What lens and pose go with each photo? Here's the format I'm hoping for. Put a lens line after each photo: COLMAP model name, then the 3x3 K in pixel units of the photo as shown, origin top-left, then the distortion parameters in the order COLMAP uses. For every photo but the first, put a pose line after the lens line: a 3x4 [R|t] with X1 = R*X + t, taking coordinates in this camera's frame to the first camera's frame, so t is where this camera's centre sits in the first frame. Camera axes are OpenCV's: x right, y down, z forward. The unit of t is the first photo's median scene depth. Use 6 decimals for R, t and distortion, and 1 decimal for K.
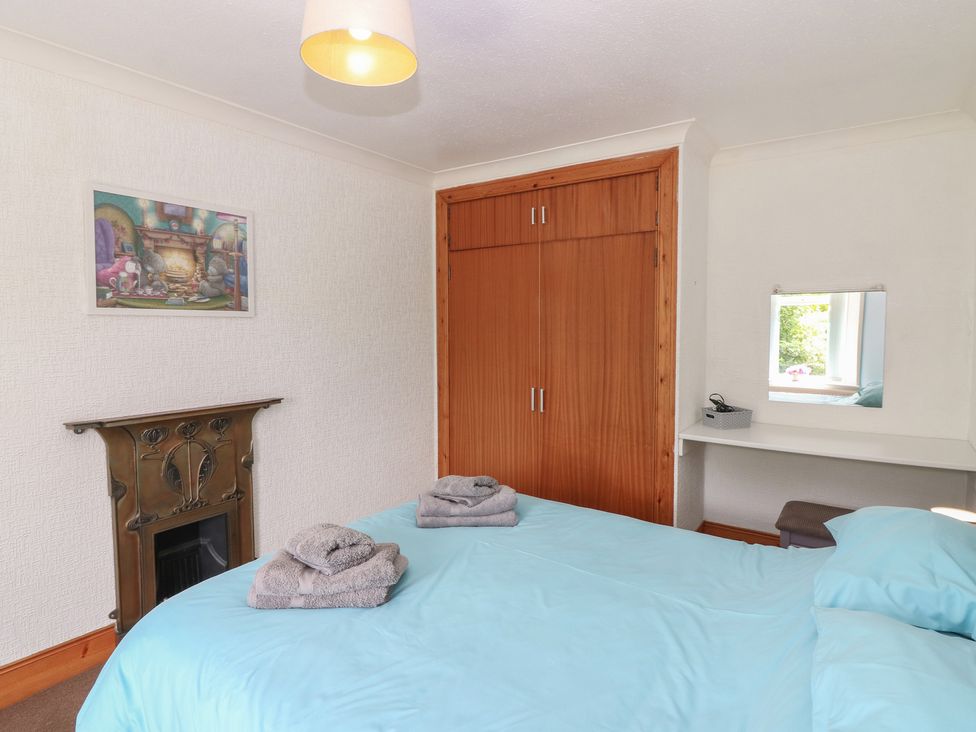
lens RADIAL K [[548.7, 0, 489.0], [0, 548.7, 355.5], [0, 0, 1]] dist [0.006685, -0.013363]
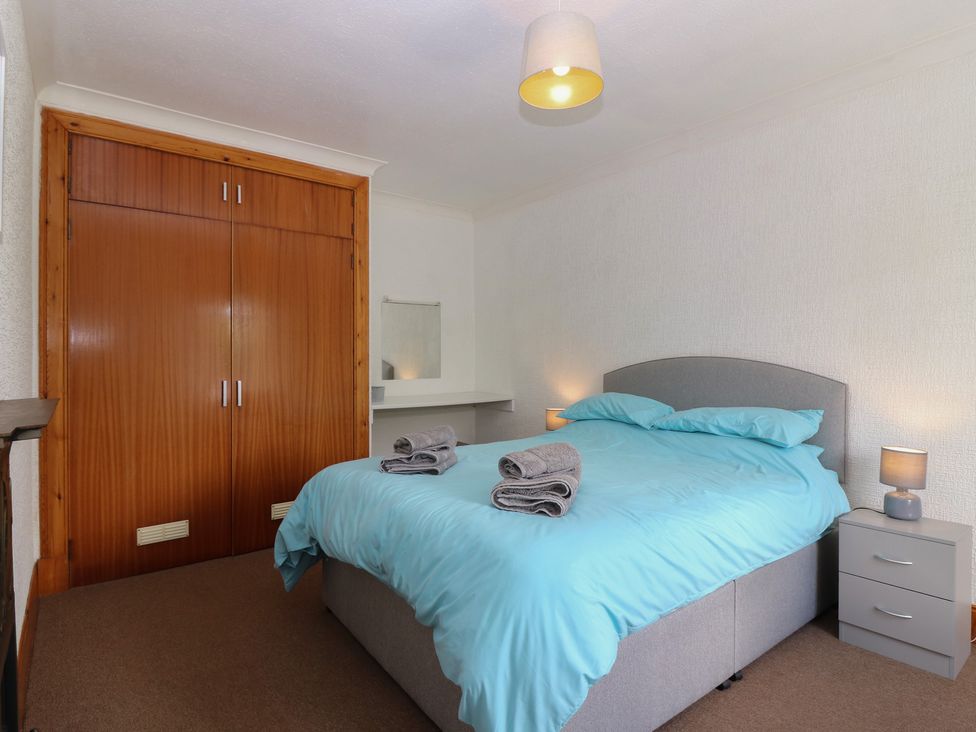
lens RADIAL K [[548.7, 0, 489.0], [0, 548.7, 355.5], [0, 0, 1]] dist [0.006685, -0.013363]
pose [[0.286062, 0.006777, 0.958187, -0.732530], [0.055893, 0.998154, -0.023746, 0.070266], [-0.956580, 0.060349, 0.285155, 0.369543]]
